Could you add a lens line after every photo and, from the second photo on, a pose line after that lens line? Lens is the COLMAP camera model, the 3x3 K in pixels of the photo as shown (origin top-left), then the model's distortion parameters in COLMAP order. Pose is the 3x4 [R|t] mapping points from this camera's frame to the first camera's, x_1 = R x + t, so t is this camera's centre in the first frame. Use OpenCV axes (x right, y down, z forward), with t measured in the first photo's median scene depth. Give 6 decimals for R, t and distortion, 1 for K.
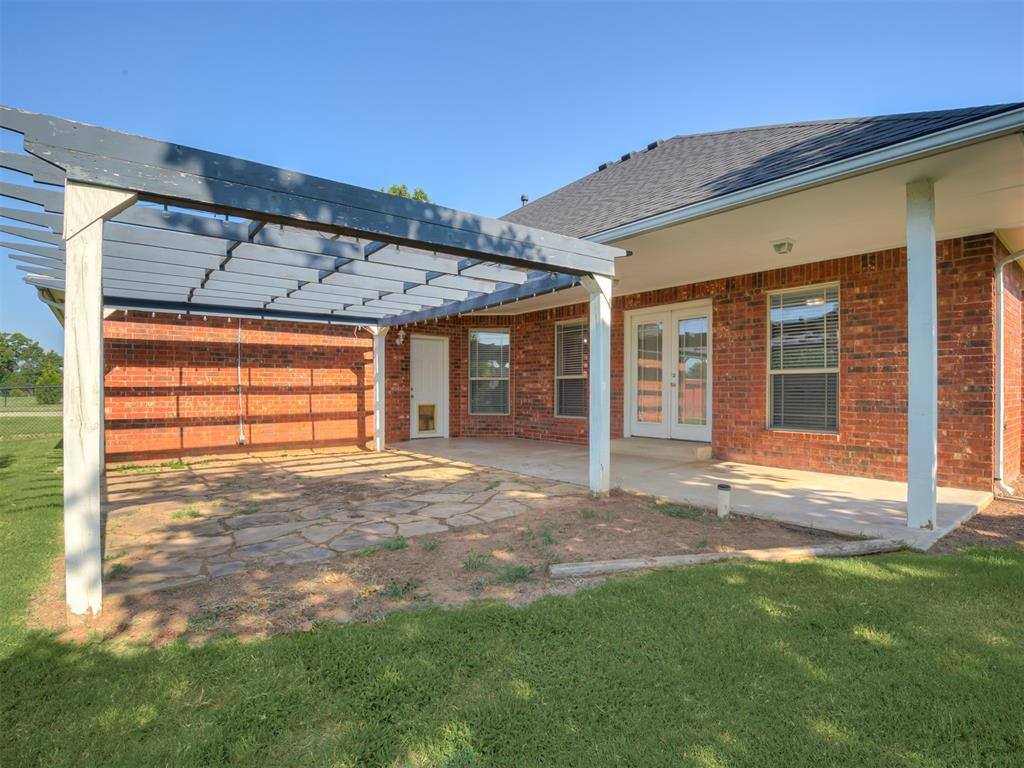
lens RADIAL K [[495.5, 0, 509.8], [0, 495.5, 384.7], [0, 0, 1]] dist [-0.000502, -0.000021]
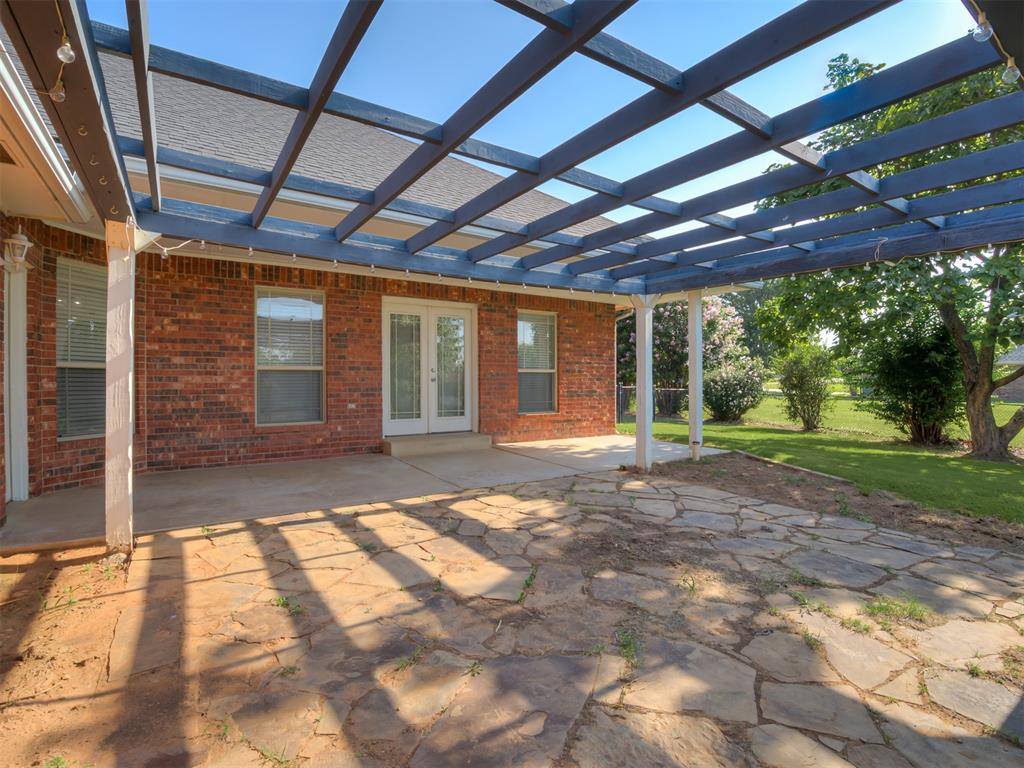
lens RADIAL K [[495.5, 0, 509.7], [0, 495.5, 384.5], [0, 0, 1]] dist [-0.000502, -0.000021]
pose [[0.139156, -0.000118, 0.990270, -0.741904], [-0.002473, 0.999997, 0.000467, 0.010226], [-0.990267, -0.002513, 0.139155, 0.794613]]
